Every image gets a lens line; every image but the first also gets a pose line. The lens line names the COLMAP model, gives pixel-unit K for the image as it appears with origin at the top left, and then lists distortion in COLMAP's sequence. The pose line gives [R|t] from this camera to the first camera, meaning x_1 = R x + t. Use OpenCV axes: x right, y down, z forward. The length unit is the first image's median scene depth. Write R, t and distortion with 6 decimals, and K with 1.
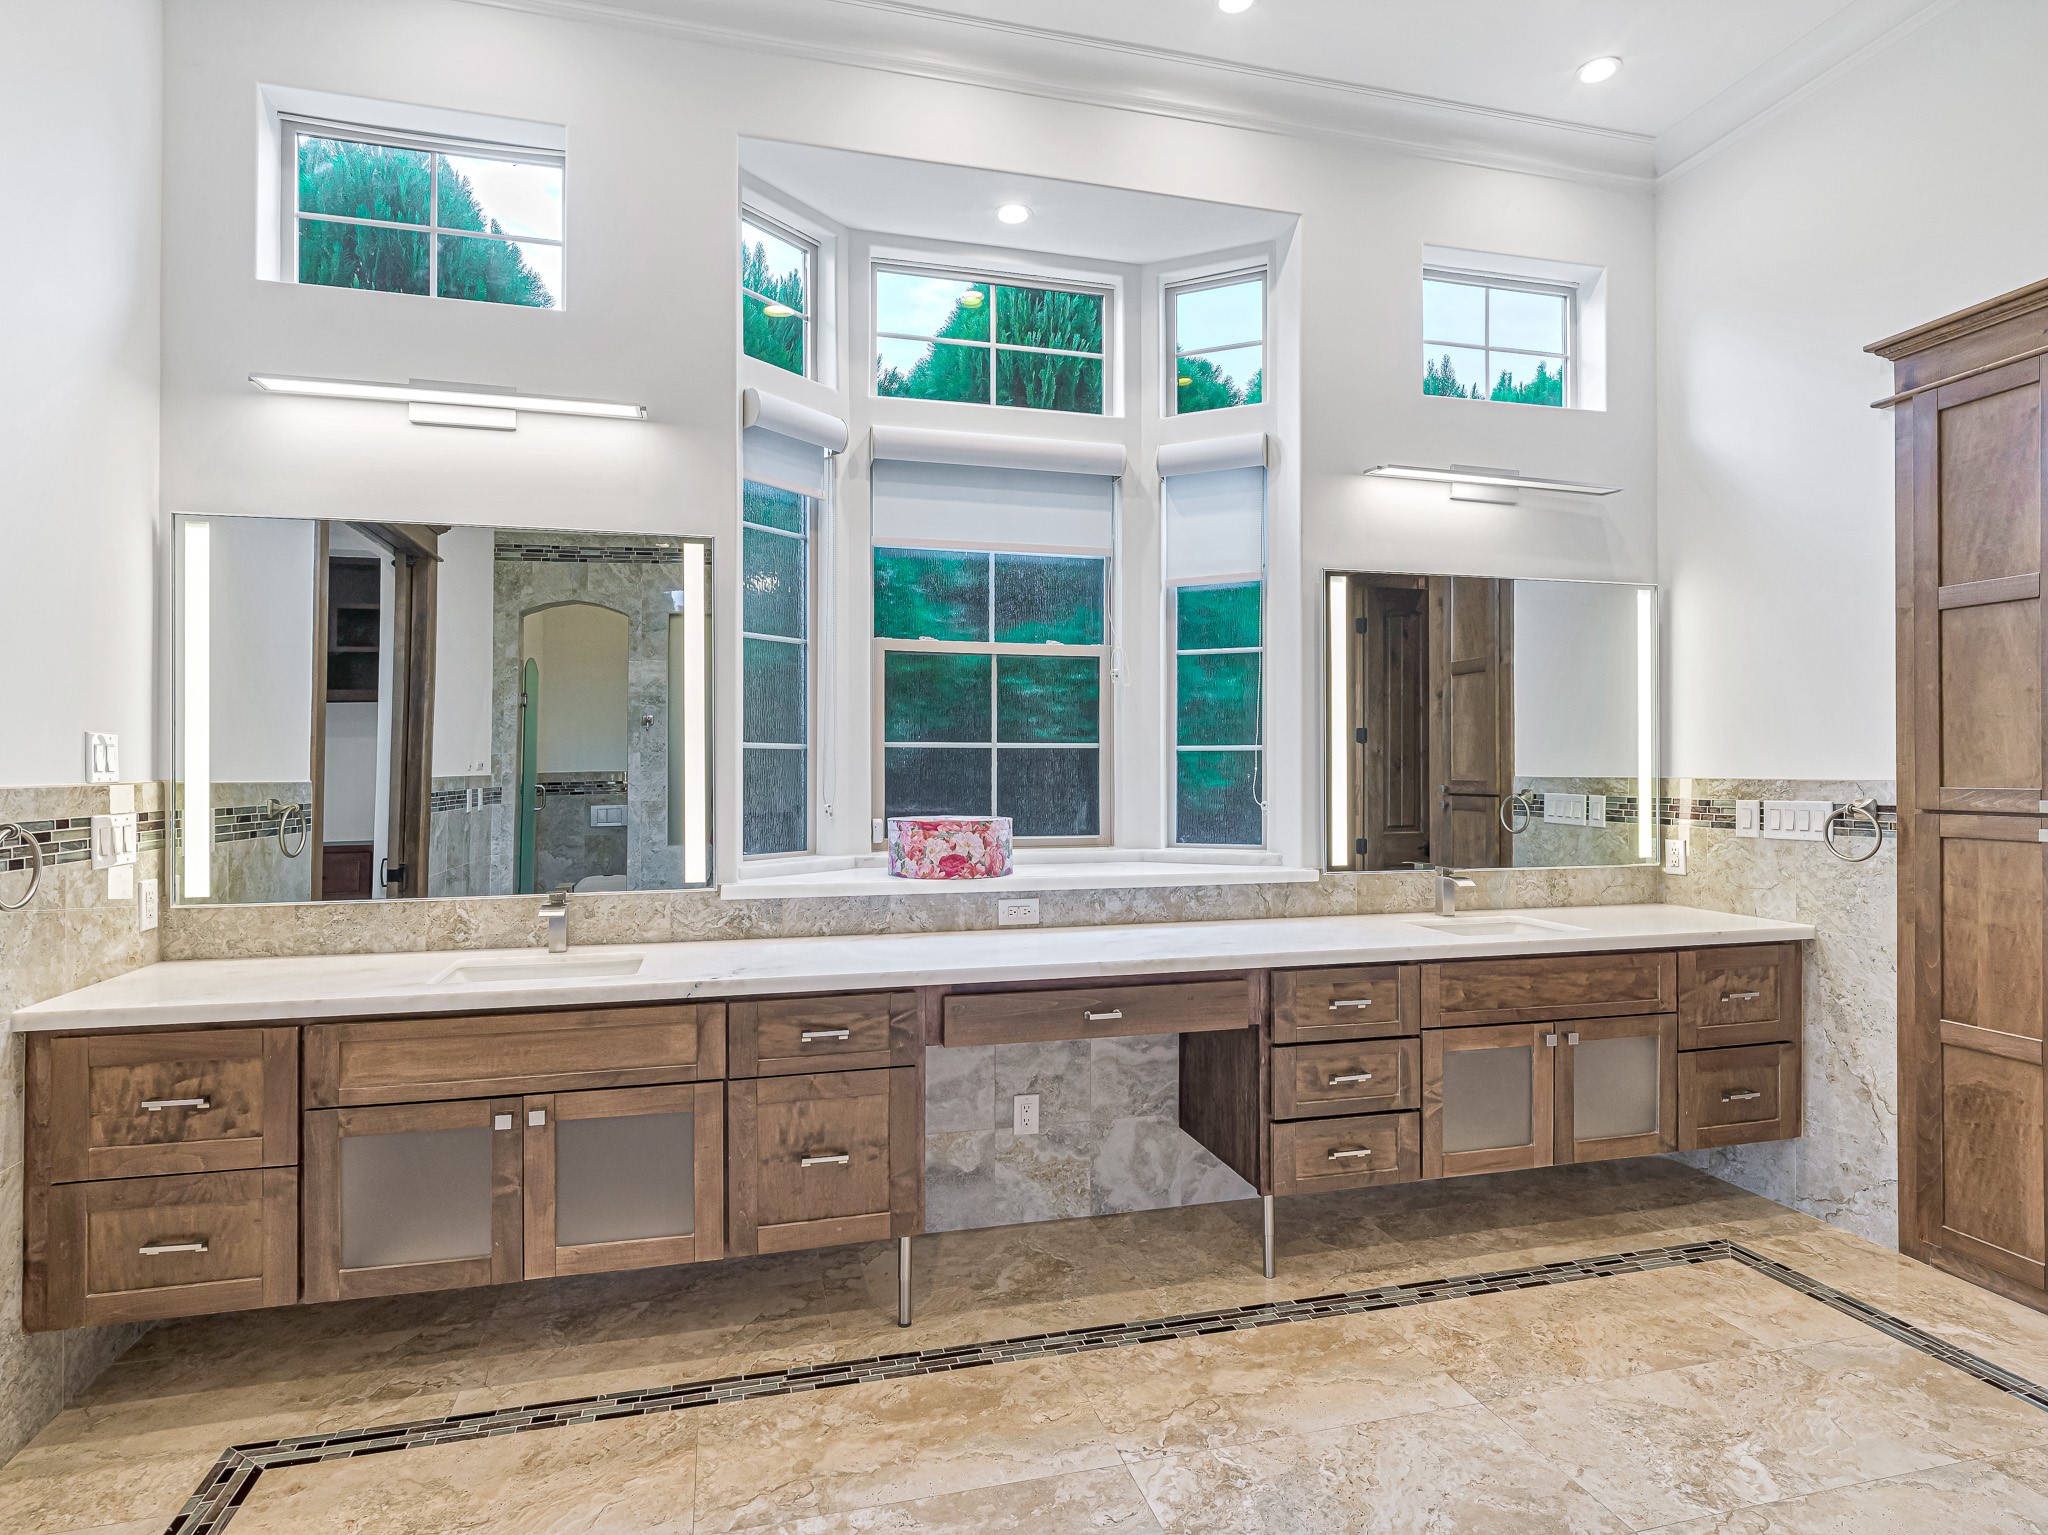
lens RADIAL K [[1027.4, 0, 1022.1], [0, 1027.4, 780.0], [0, 0, 1]] dist [0.000679, 0.000387]
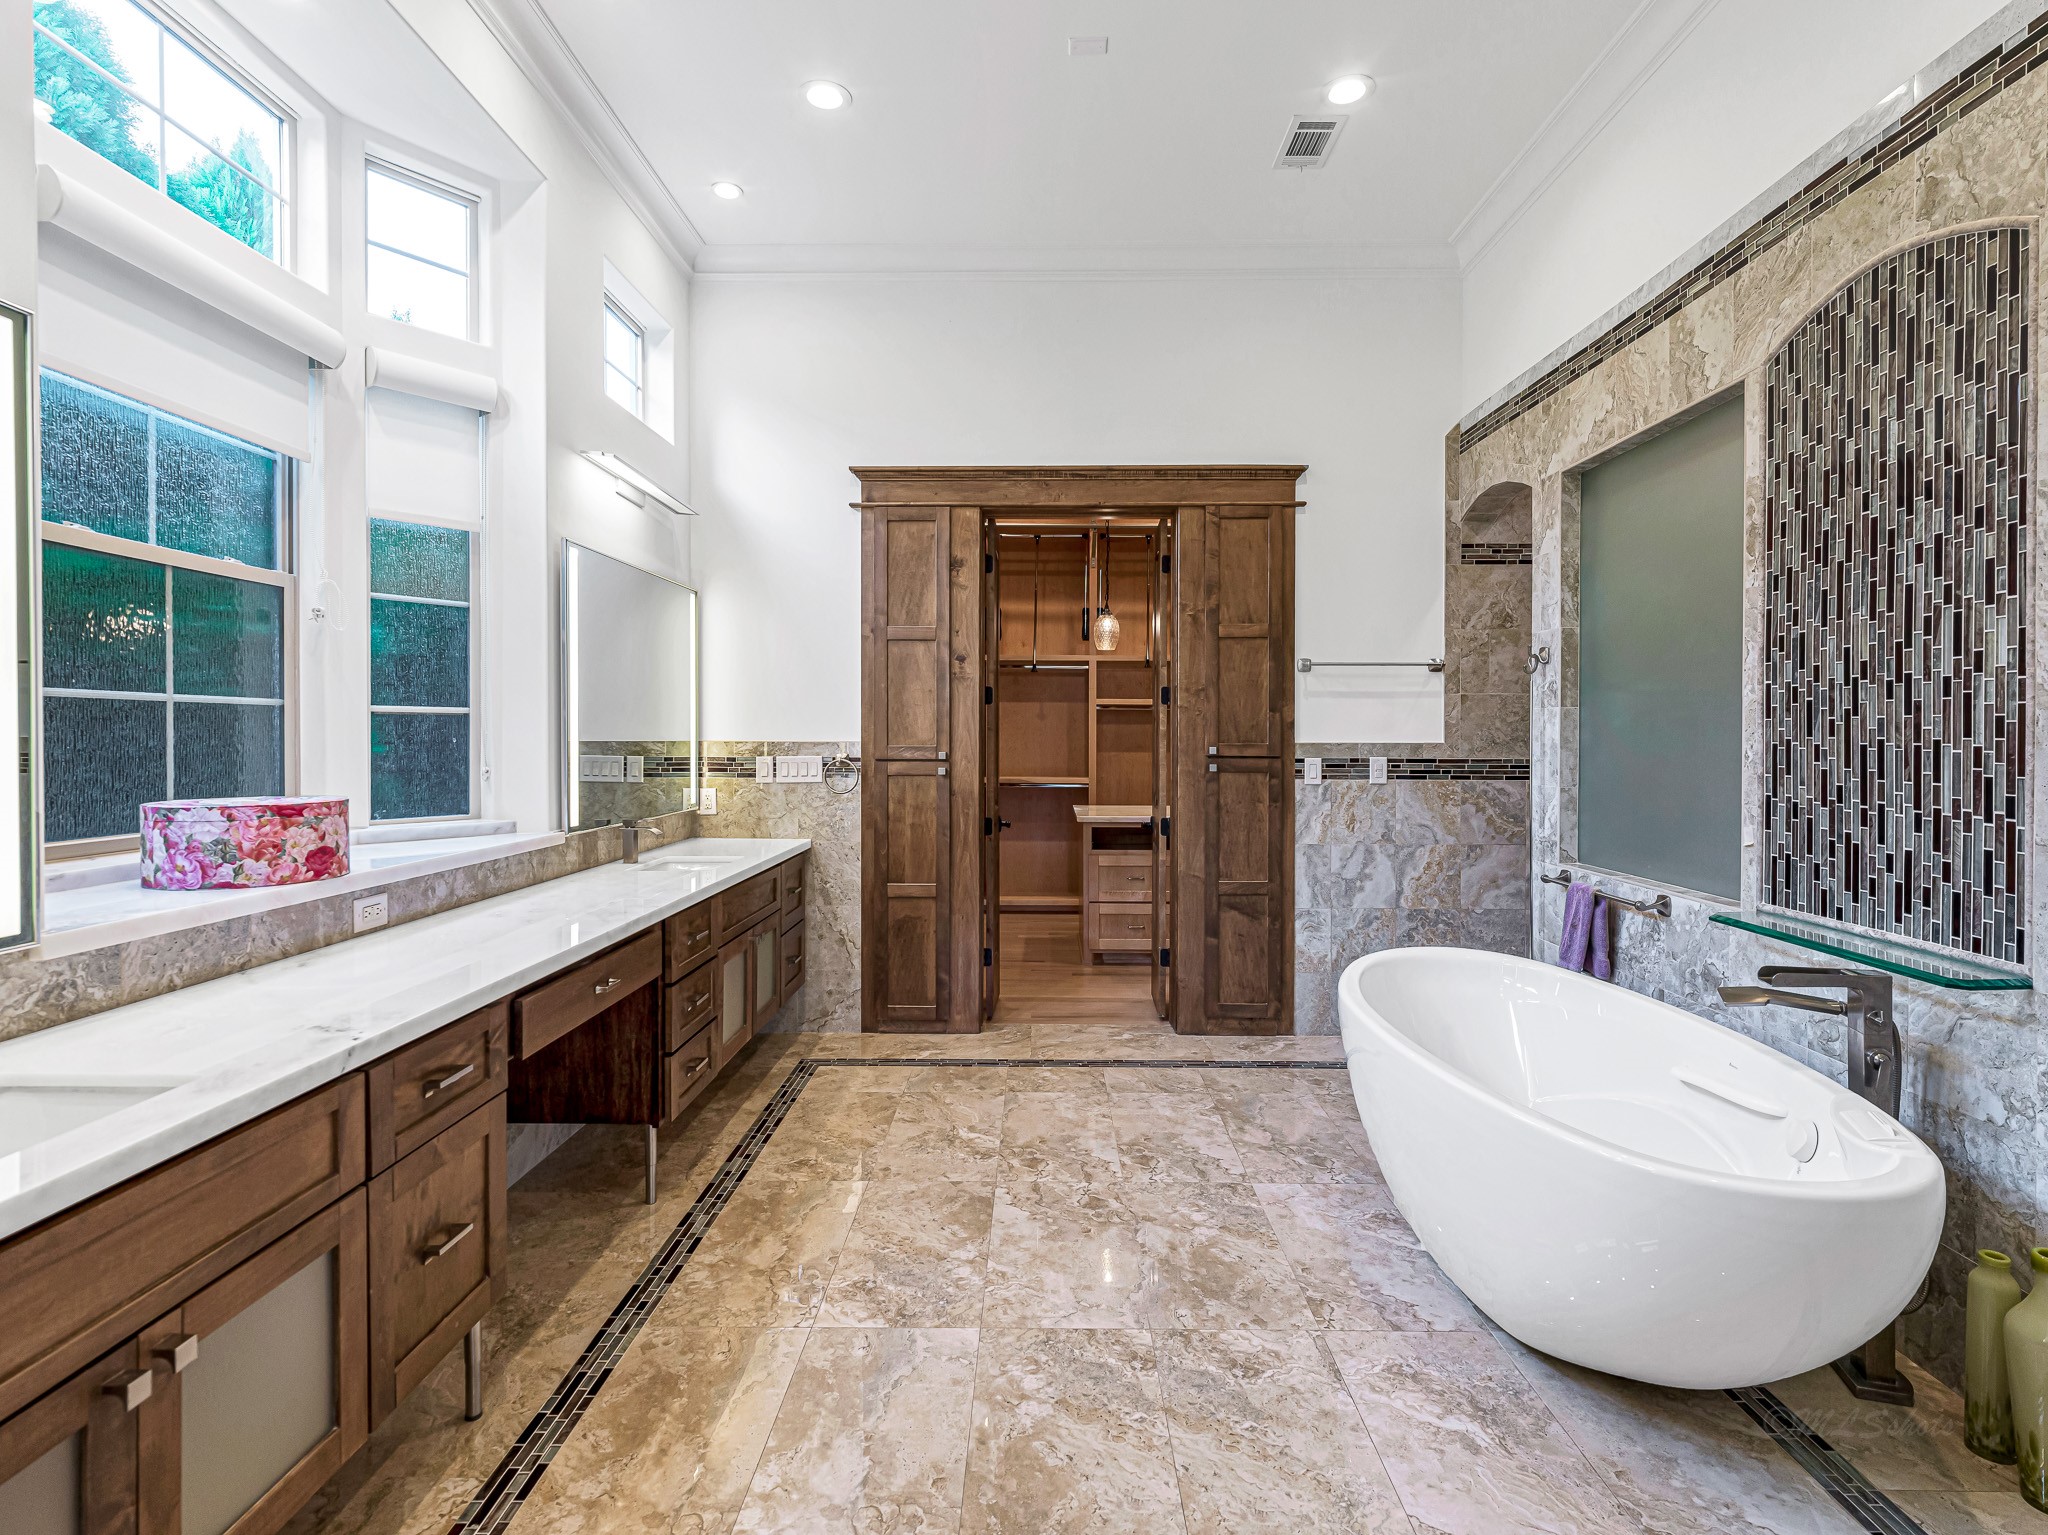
lens RADIAL K [[1058.1, 0, 1021.4], [0, 1058.1, 766.2], [0, 0, 1]] dist [0.003061, -0.000919]
pose [[0.270192, -0.026456, 0.962443, -0.687709], [0.007748, 0.999650, 0.025304, -0.001434], [-0.962775, 0.000621, 0.270302, 0.311144]]
